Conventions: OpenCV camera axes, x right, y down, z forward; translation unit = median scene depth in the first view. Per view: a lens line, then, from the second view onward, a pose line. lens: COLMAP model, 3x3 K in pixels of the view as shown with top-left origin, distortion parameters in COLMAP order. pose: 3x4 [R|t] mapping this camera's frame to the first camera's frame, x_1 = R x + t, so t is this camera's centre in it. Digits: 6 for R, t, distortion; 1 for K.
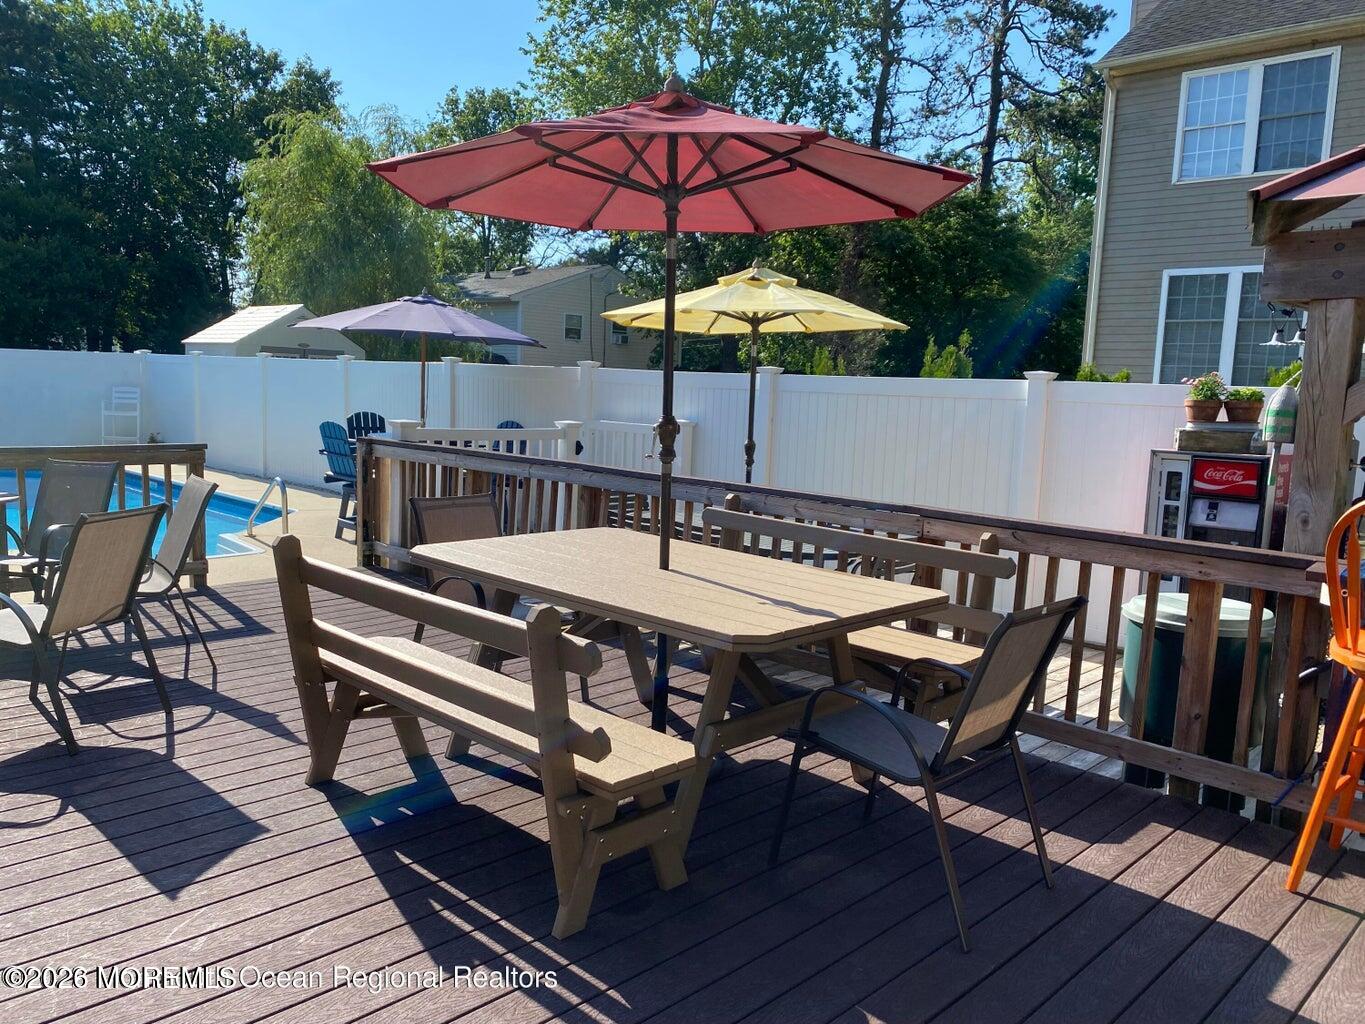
lens RADIAL K [[1037.7, 0, 684.2], [0, 1037.7, 509.0], [0, 0, 1]] dist [0.019441, -0.011859]
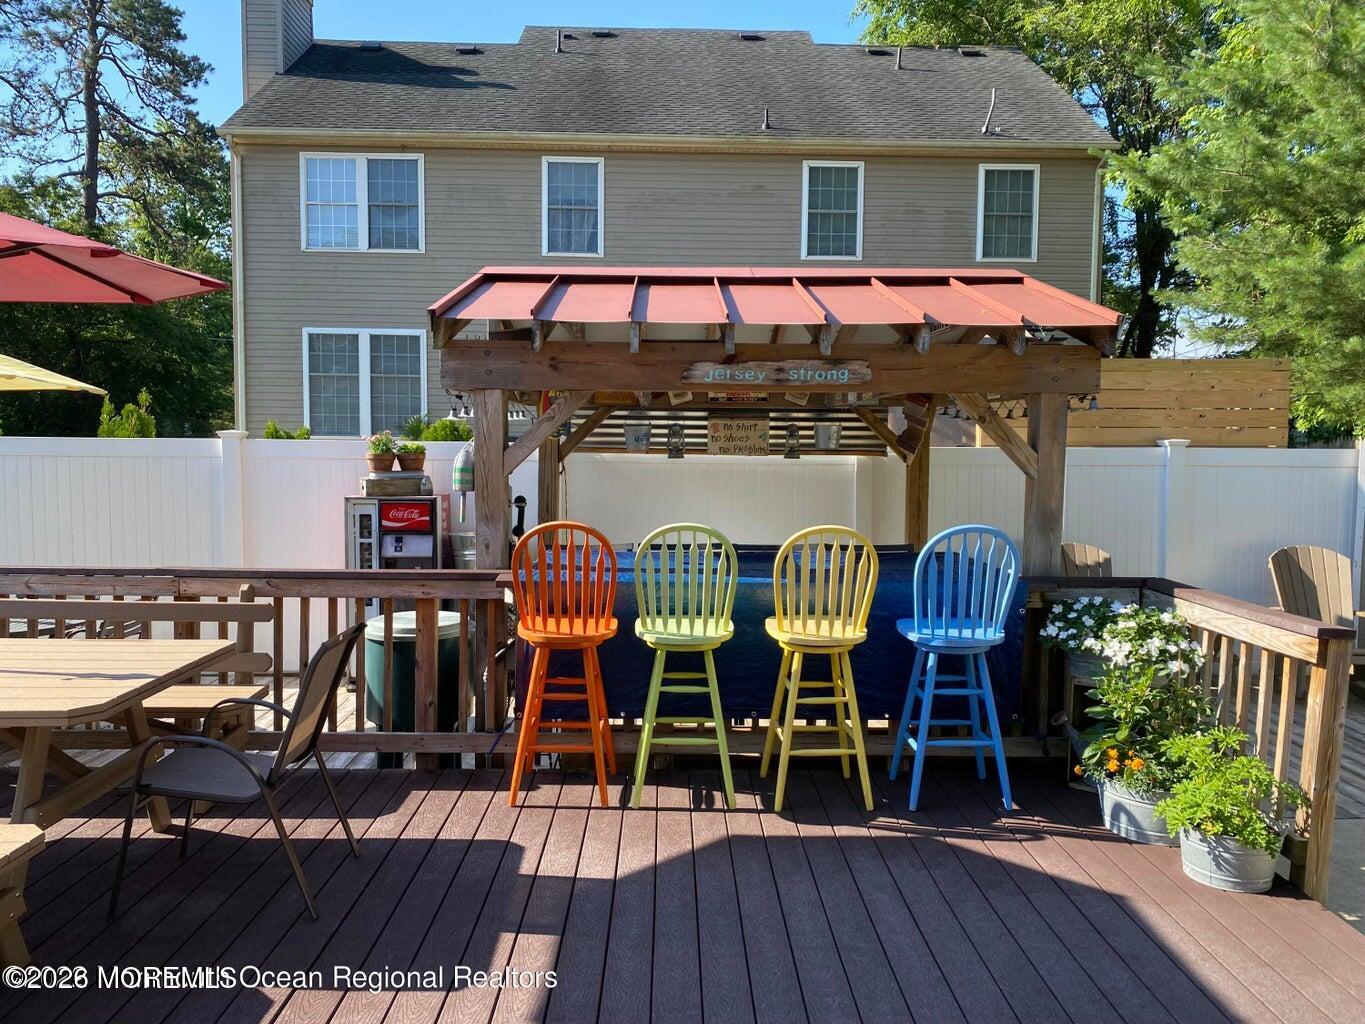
lens RADIAL K [[1037.7, 0, 683.7], [0, 1037.7, 515.9], [0, 0, 1]] dist [0.019441, -0.011859]
pose [[0.699952, -0.080623, 0.709625, -0.129632], [0.101825, 0.994723, 0.012577, -0.012514], [-0.706894, 0.063455, 0.704467, -0.106960]]
